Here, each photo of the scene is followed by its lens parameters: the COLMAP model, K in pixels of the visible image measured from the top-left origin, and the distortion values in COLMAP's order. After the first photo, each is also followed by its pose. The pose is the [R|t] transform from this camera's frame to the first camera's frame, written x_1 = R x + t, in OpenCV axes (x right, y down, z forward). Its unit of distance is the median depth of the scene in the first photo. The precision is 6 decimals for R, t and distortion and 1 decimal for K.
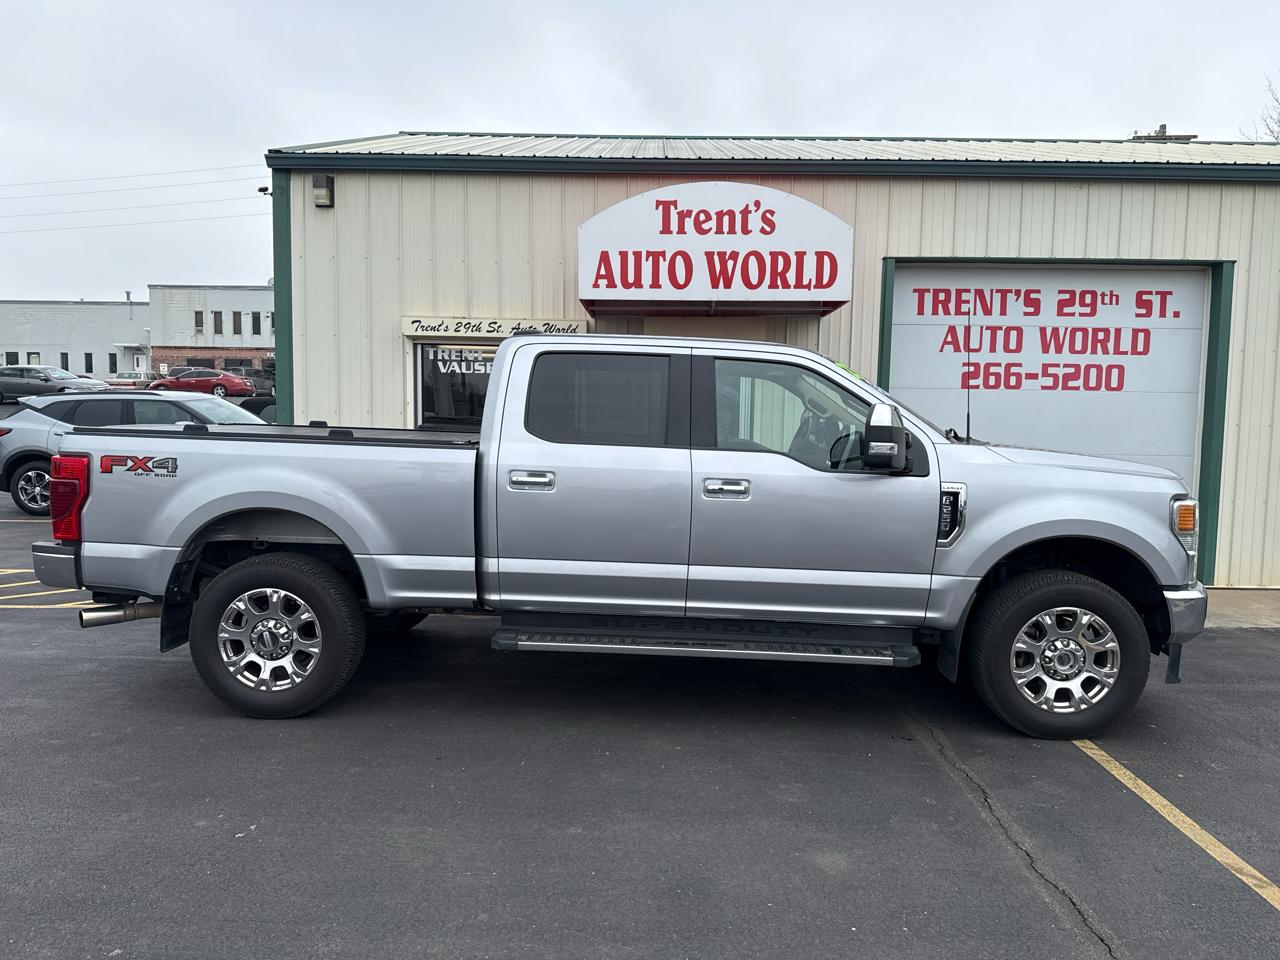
lens RADIAL K [[896.9, 0, 641.7], [0, 896.9, 482.6], [0, 0, 1]] dist [0.067561, -0.076447]
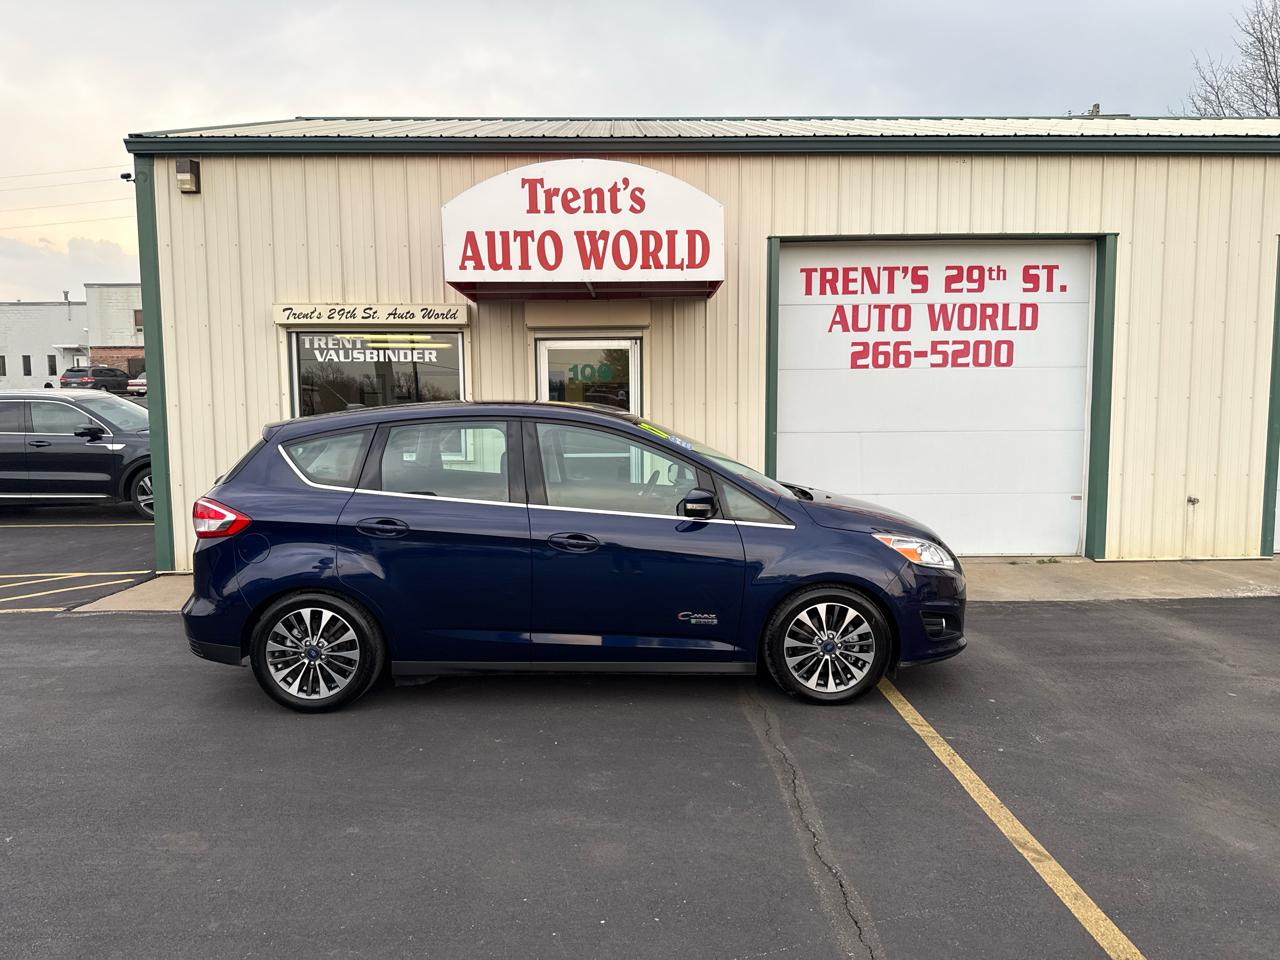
lens RADIAL K [[897.5, 0, 639.2], [0, 897.5, 485.2], [0, 0, 1]] dist [0.084076, -0.114481]
pose [[0.999198, -0.025580, 0.030810, 0.089216], [0.025208, 0.999605, 0.012409, 0.006804], [-0.031116, -0.011623, 0.999448, 0.015244]]
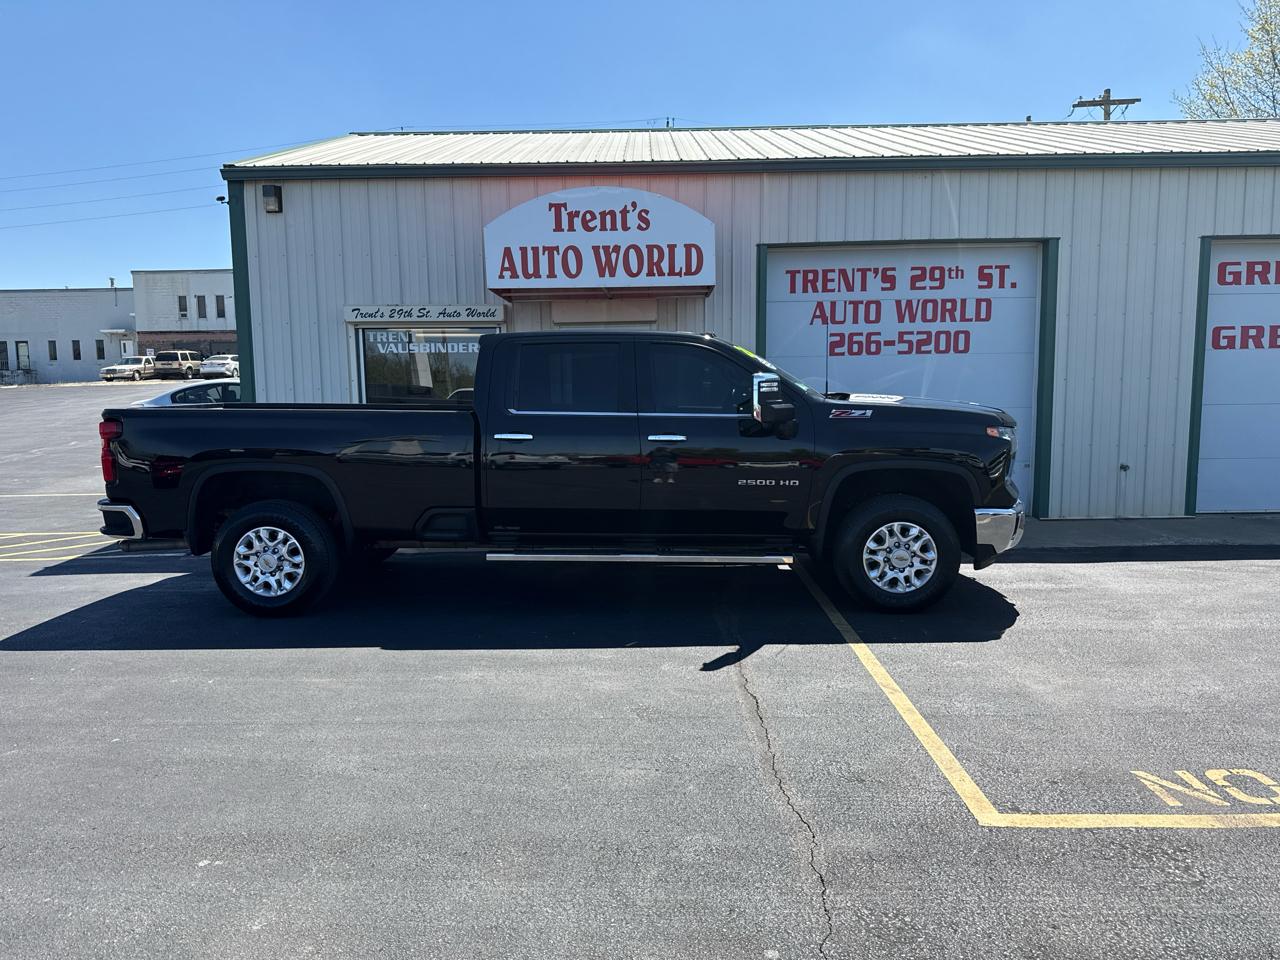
lens RADIAL K [[903.4, 0, 638.9], [0, 903.4, 486.2], [0, 0, 1]] dist [0.094572, -0.136031]
pose [[0.999609, -0.027870, -0.002276, 0.108818], [0.027931, 0.999025, 0.034197, 0.018204], [0.001321, -0.034248, 0.999413, -0.181018]]
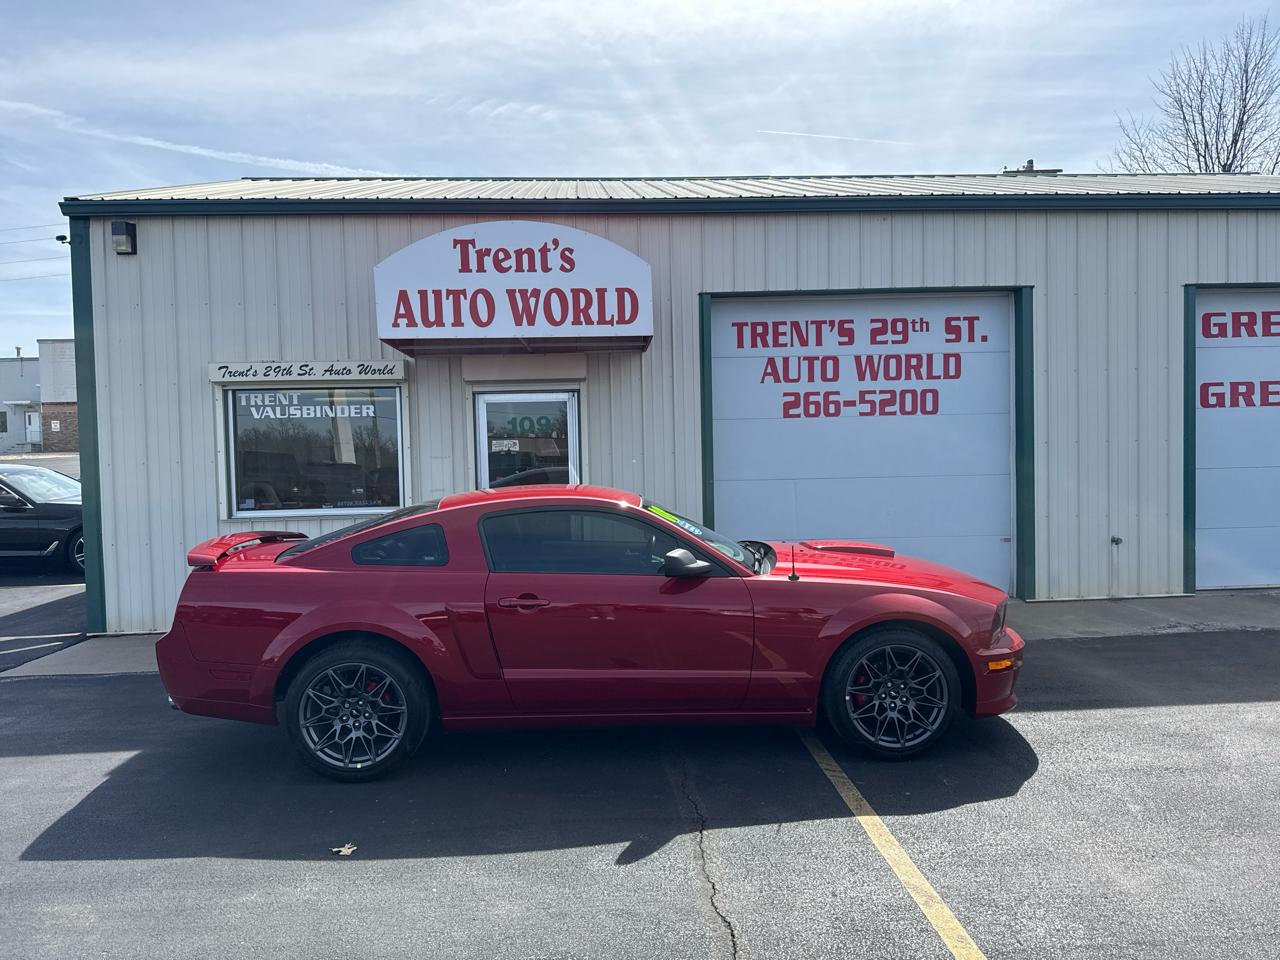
lens RADIAL K [[892.0, 0, 642.9], [0, 892.0, 482.4], [0, 0, 1]] dist [0.127566, -0.188192]
pose [[0.996539, -0.040511, 0.072590, 0.121317], [0.043548, 0.998220, -0.040757, 0.003981], [-0.070809, 0.043777, 0.996529, 0.003241]]
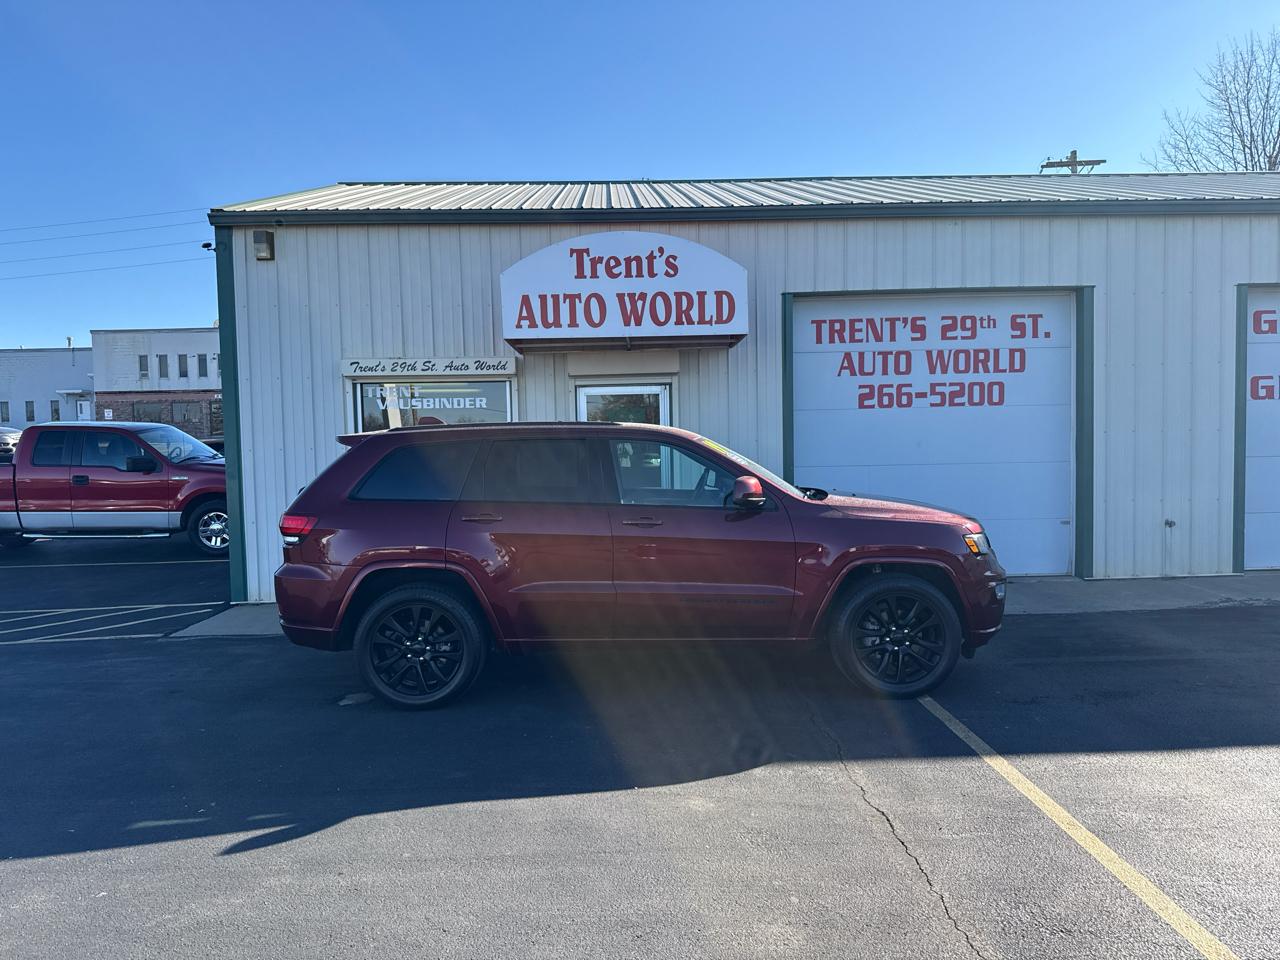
lens RADIAL K [[898.6, 0, 640.2], [0, 898.6, 485.1], [0, 0, 1]] dist [0.101011, -0.140003]
pose [[0.998370, -0.038366, 0.042249, 0.037567], [0.039537, 0.998846, -0.027256, 0.009509], [-0.041154, 0.028882, 0.998735, -0.090877]]
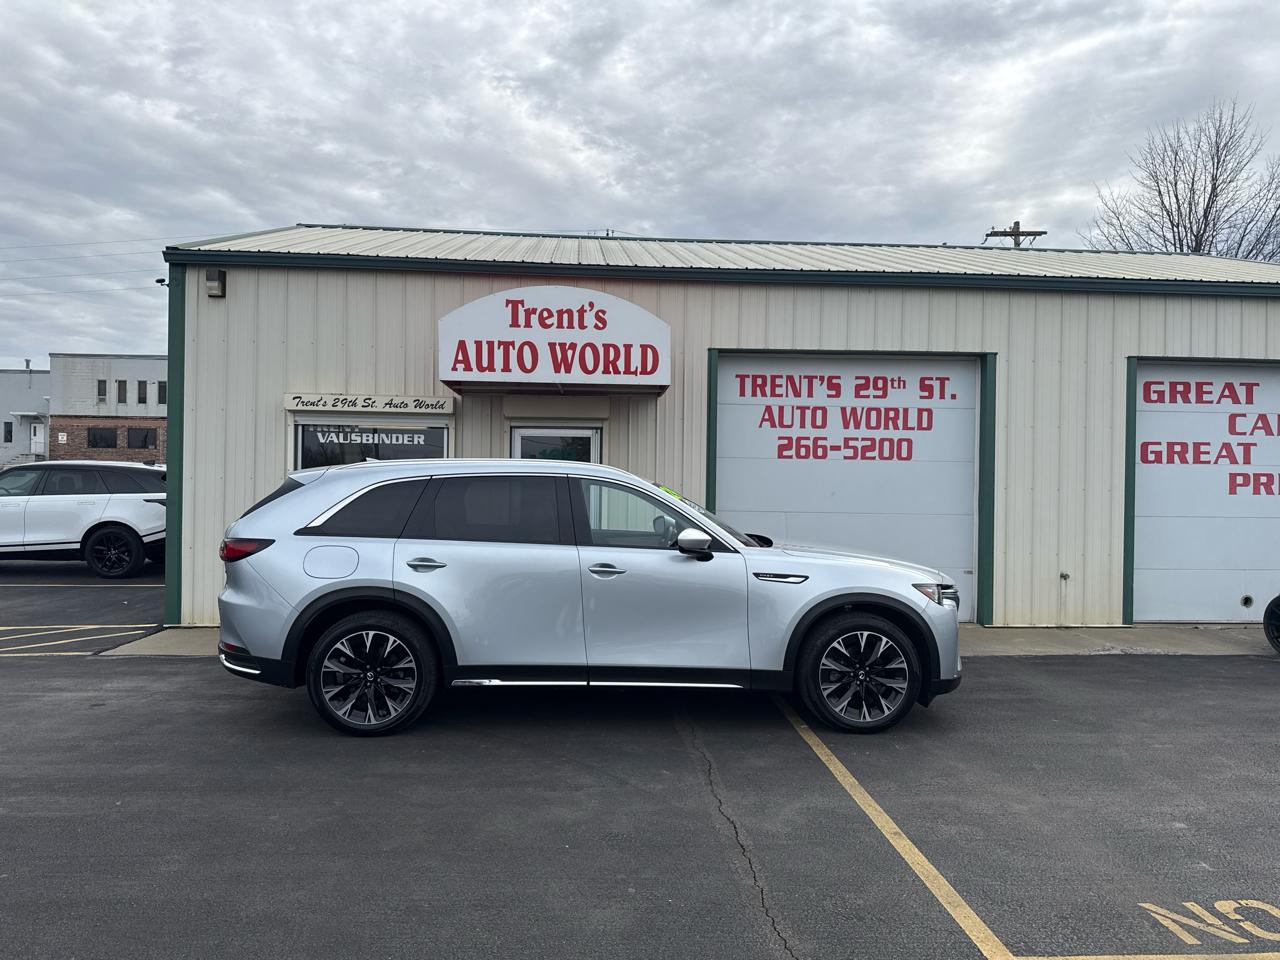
lens RADIAL K [[894.4, 0, 641.0], [0, 894.4, 480.6], [0, 0, 1]] dist [0.130194, -0.209758]
pose [[0.996553, -0.001185, 0.082948, 0.081018], [0.007739, 0.996865, -0.078744, 0.016486], [-0.082594, 0.079114, 0.993438, -0.148644]]
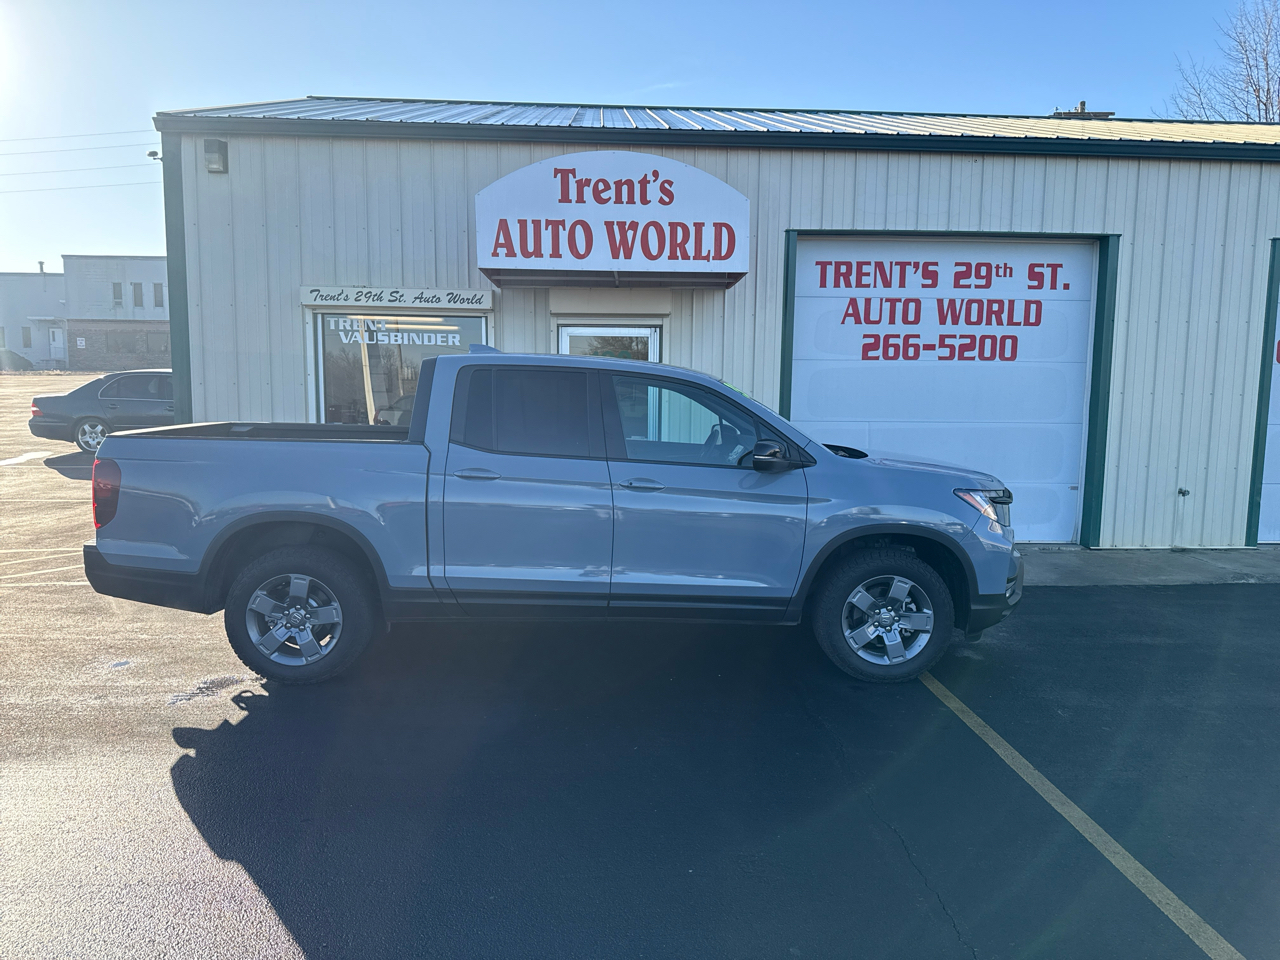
lens RADIAL K [[895.6, 0, 642.8], [0, 895.6, 486.3], [0, 0, 1]] dist [0.072760, -0.090448]
pose [[0.998077, -0.011107, 0.060987, 0.041785], [0.009151, 0.999437, 0.032273, 0.004950], [-0.061311, -0.031653, 0.997617, -0.008488]]
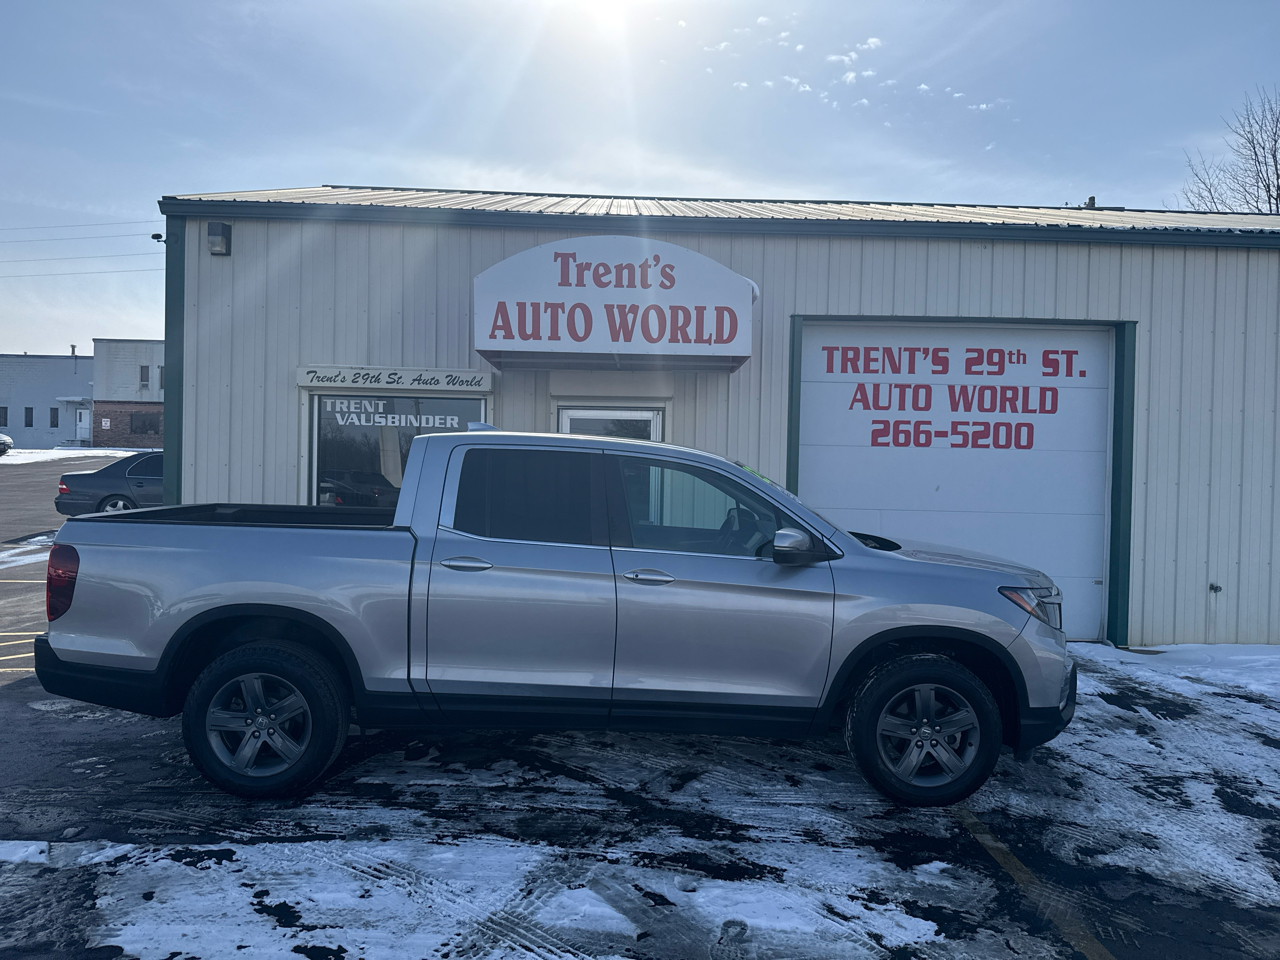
lens RADIAL K [[891.5, 0, 643.4], [0, 891.5, 479.9], [0, 0, 1]] dist [0.103156, -0.132912]
pose [[0.999114, 0.004826, 0.041813, 0.062880], [-0.001980, 0.997695, -0.067832, 0.001211], [-0.042044, 0.067689, 0.996820, 0.030037]]
